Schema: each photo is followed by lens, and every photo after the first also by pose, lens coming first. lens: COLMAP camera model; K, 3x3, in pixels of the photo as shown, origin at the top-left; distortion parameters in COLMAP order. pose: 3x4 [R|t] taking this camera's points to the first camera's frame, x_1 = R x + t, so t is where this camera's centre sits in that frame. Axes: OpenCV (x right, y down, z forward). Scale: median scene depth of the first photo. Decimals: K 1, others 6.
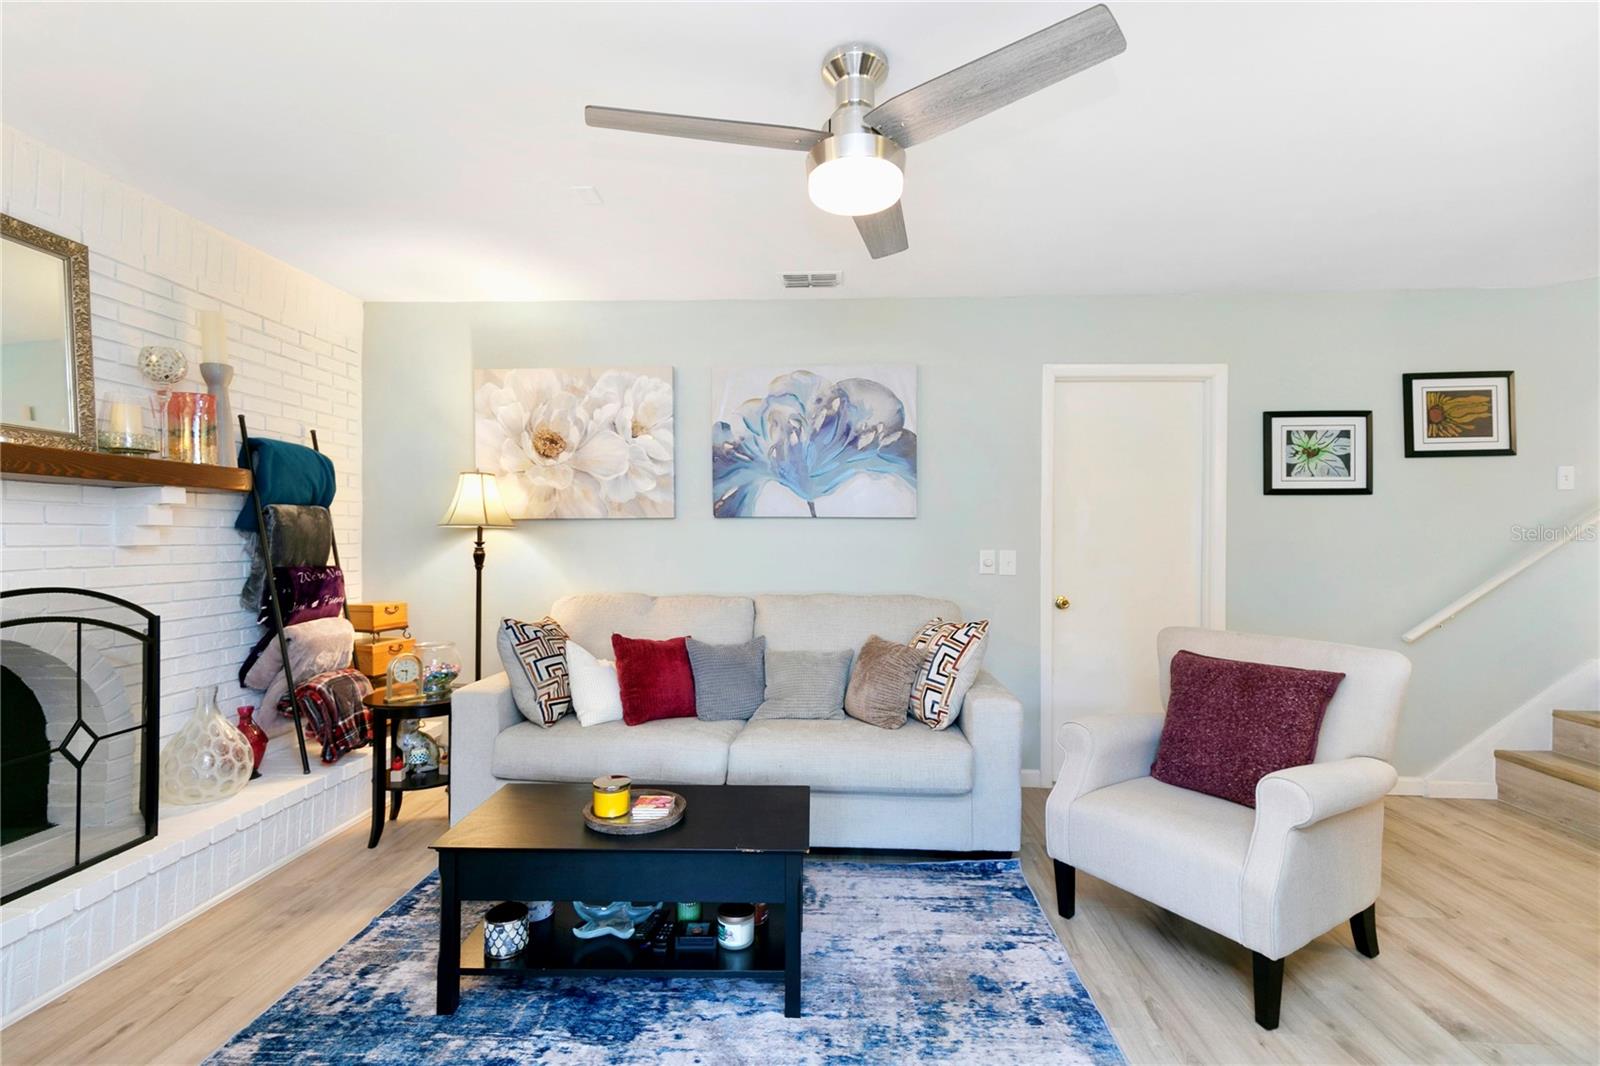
lens RADIAL K [[737.0, 0, 805.7], [0, 737.0, 533.6], [0, 0, 1]] dist [0.006896, -0.000075]
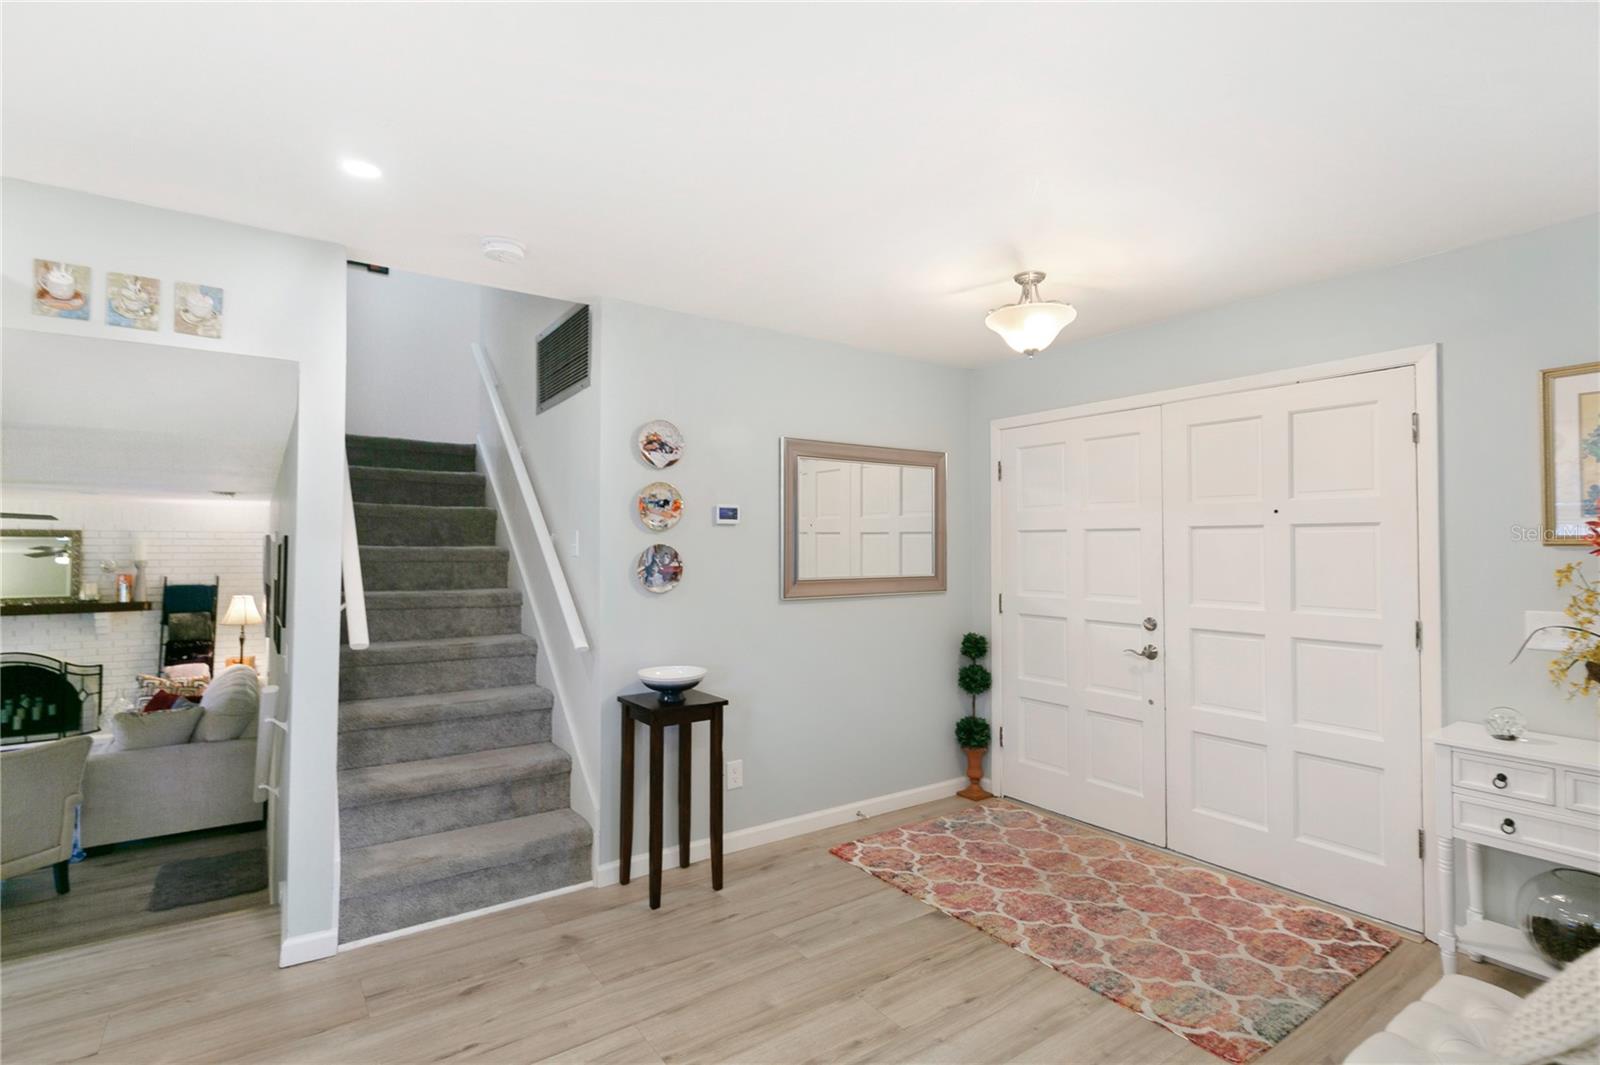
lens RADIAL K [[755.6, 0, 822.8], [0, 755.6, 536.6], [0, 0, 1]] dist [0.002700, 0.000499]
pose [[0.639635, -0.015442, -0.768524, 2.077595], [0.003520, 0.999847, -0.017161, -0.199188], [0.768671, 0.008272, 0.639591, 0.881072]]
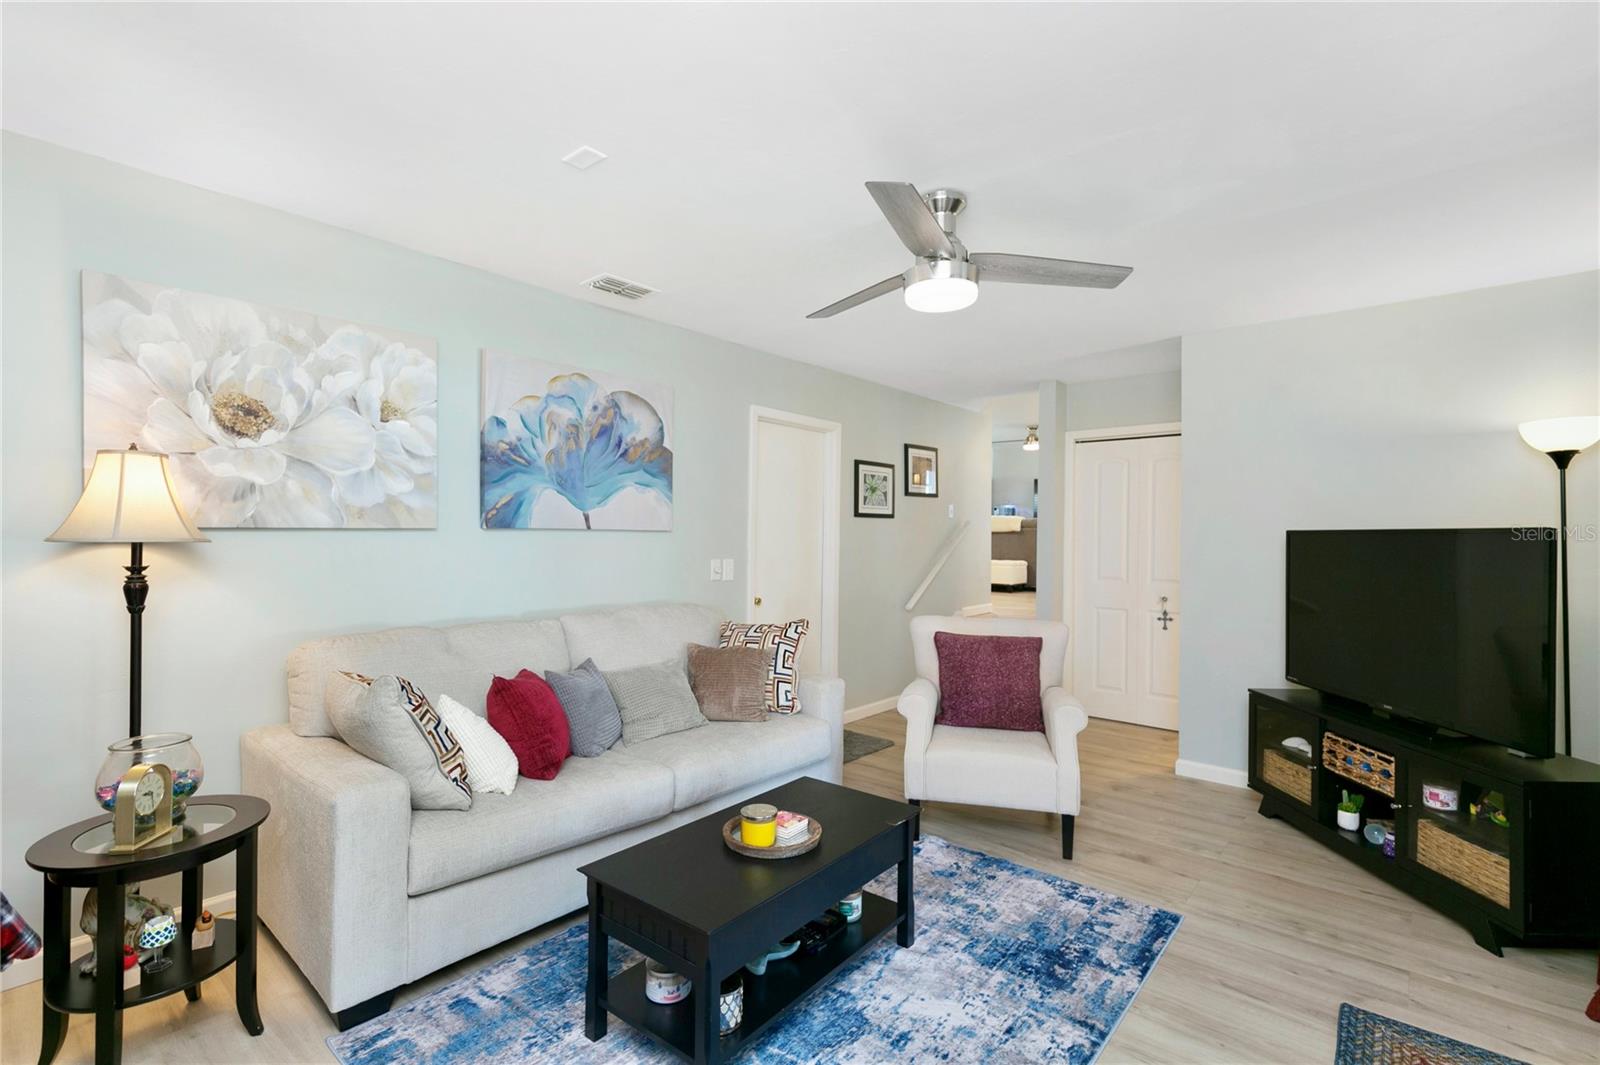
lens RADIAL K [[730.3, 0, 797.2], [0, 730.3, 534.7], [0, 0, 1]] dist [0.002714, -0.000245]
pose [[0.615760, 0.002893, 0.787929, -0.570825], [-0.010440, 0.999935, 0.004488, -0.022497], [-0.787865, -0.010990, 0.615750, 0.204743]]
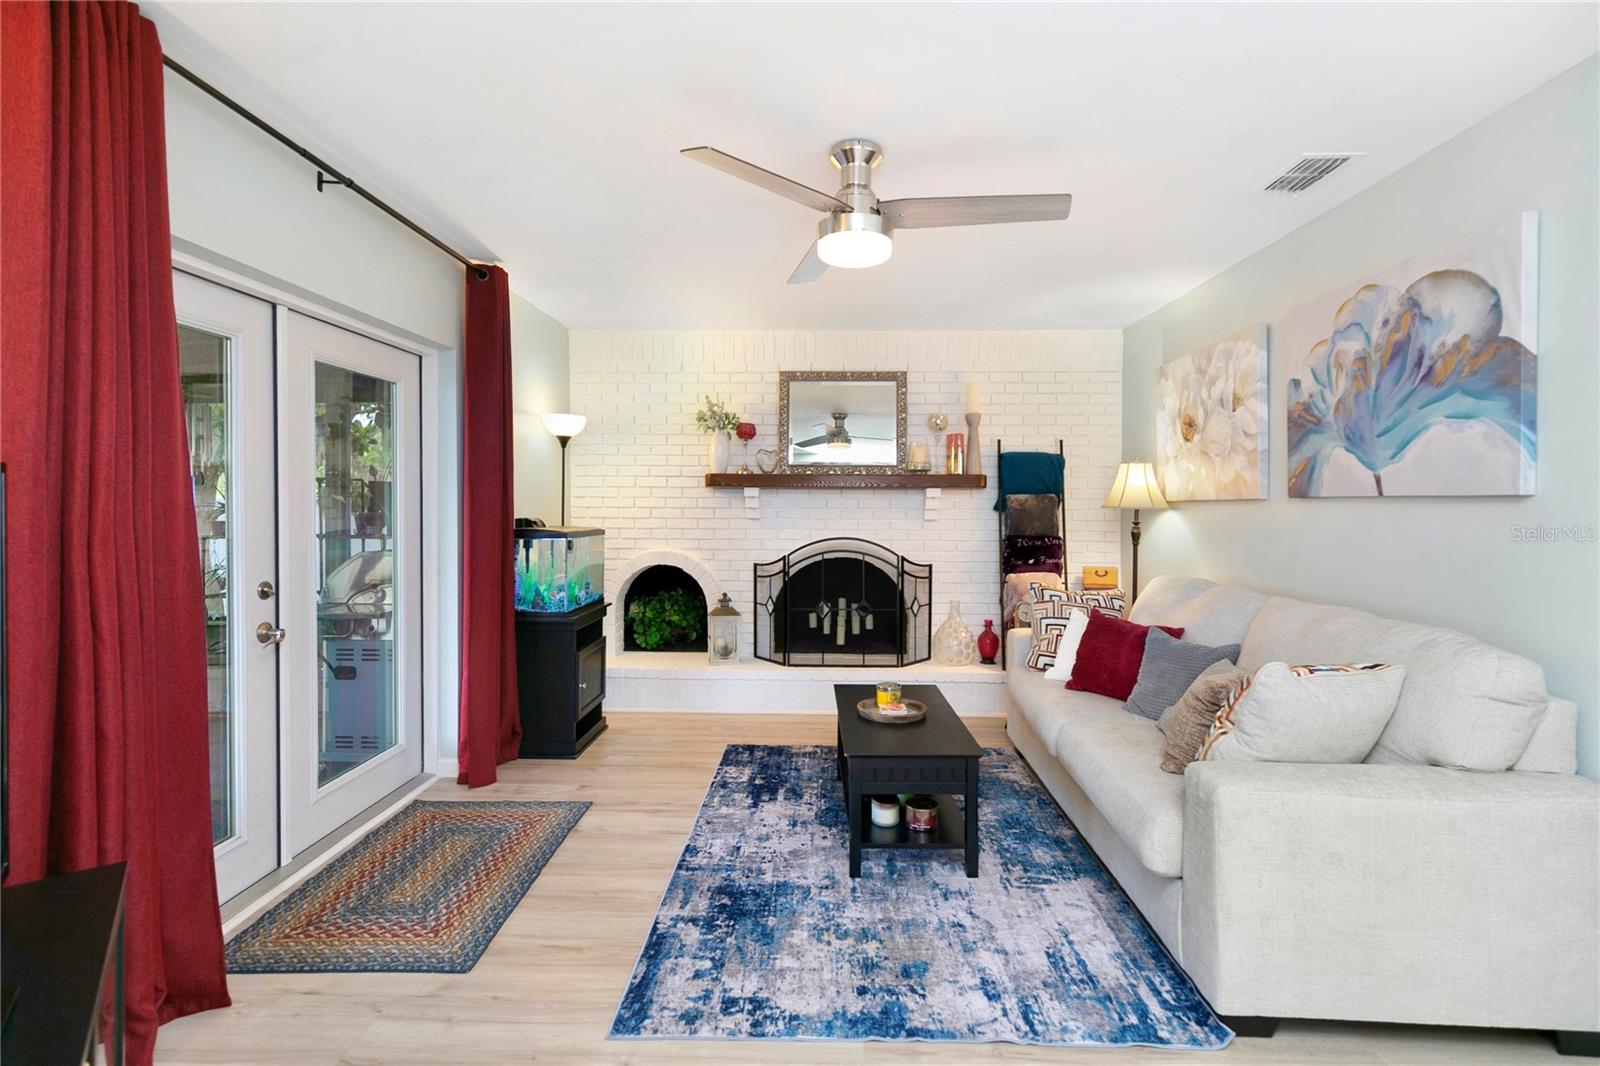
lens RADIAL K [[739.5, 0, 805.8], [0, 739.5, 511.9], [0, 0, 1]] dist [0.003712, 0.000144]
pose [[0.011382, 0.008234, -0.999901, 0.691114], [0.000007, 0.999966, 0.008234, -0.013583], [0.999935, -0.000101, 0.011382, 0.464818]]
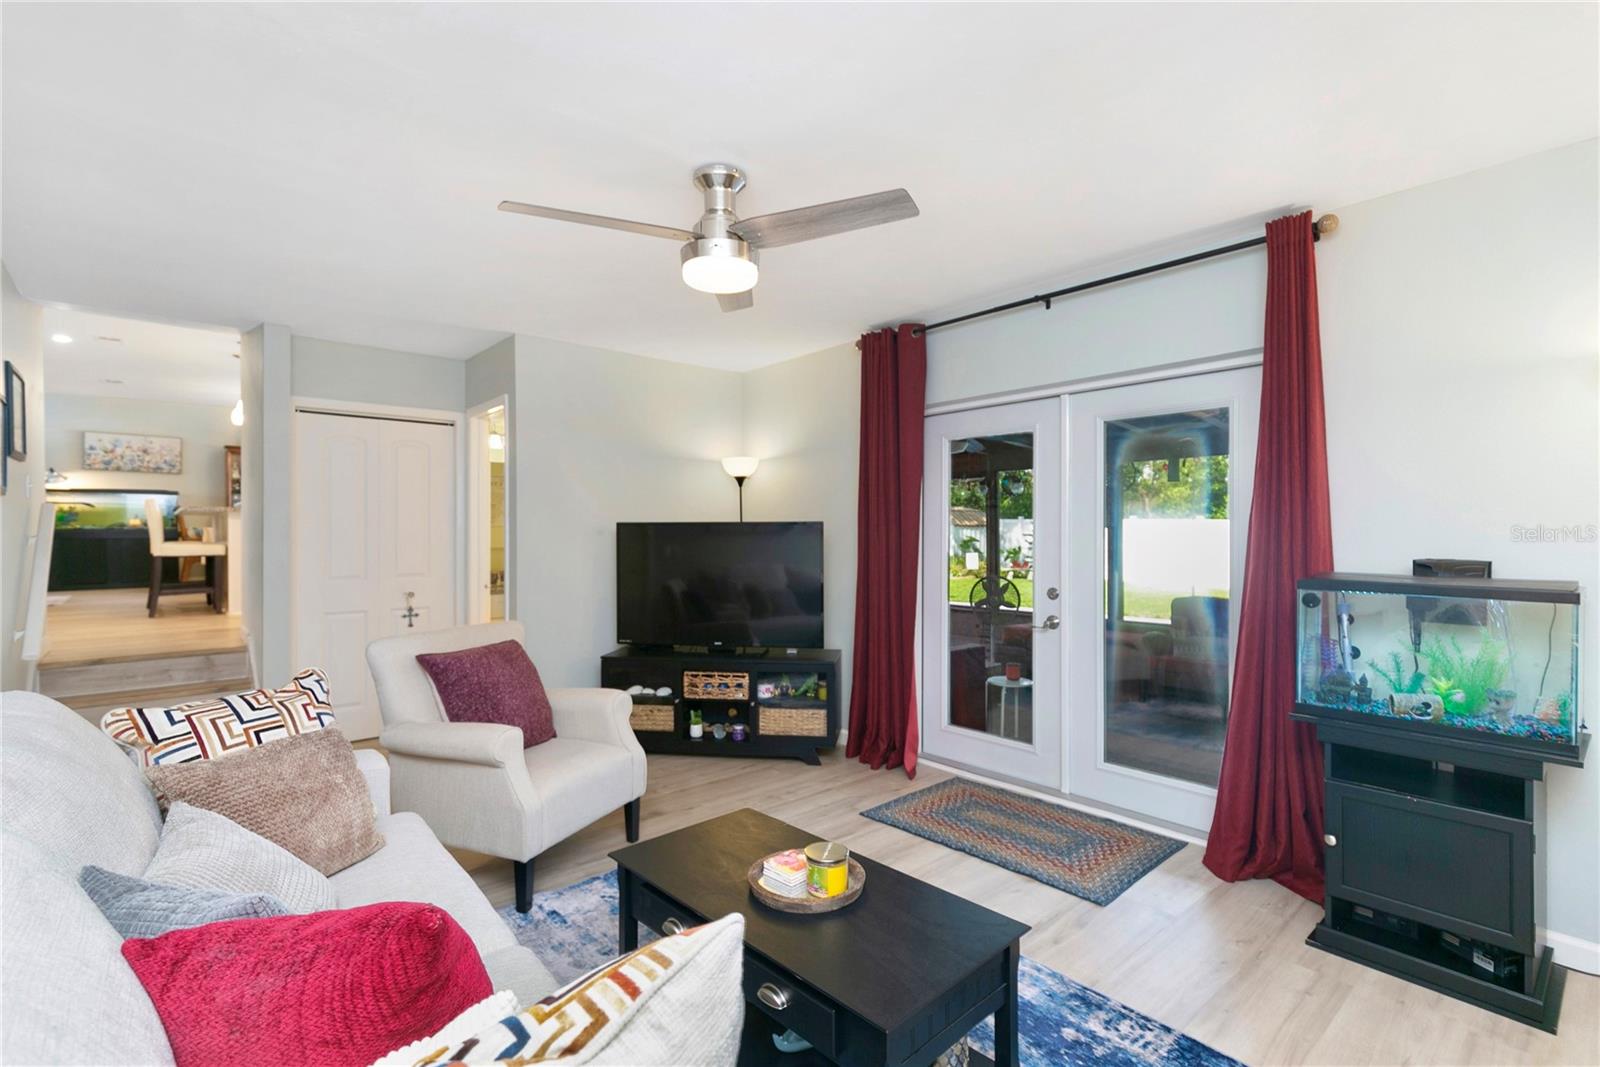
lens RADIAL K [[737.0, 0, 805.7], [0, 737.0, 534.1], [0, 0, 1]] dist [0.006896, -0.000075]
pose [[-0.699062, -0.006189, 0.715034, -0.482067], [-0.005511, 0.999979, 0.003268, -0.016916], [-0.715040, -0.001656, -0.699082, 0.914756]]
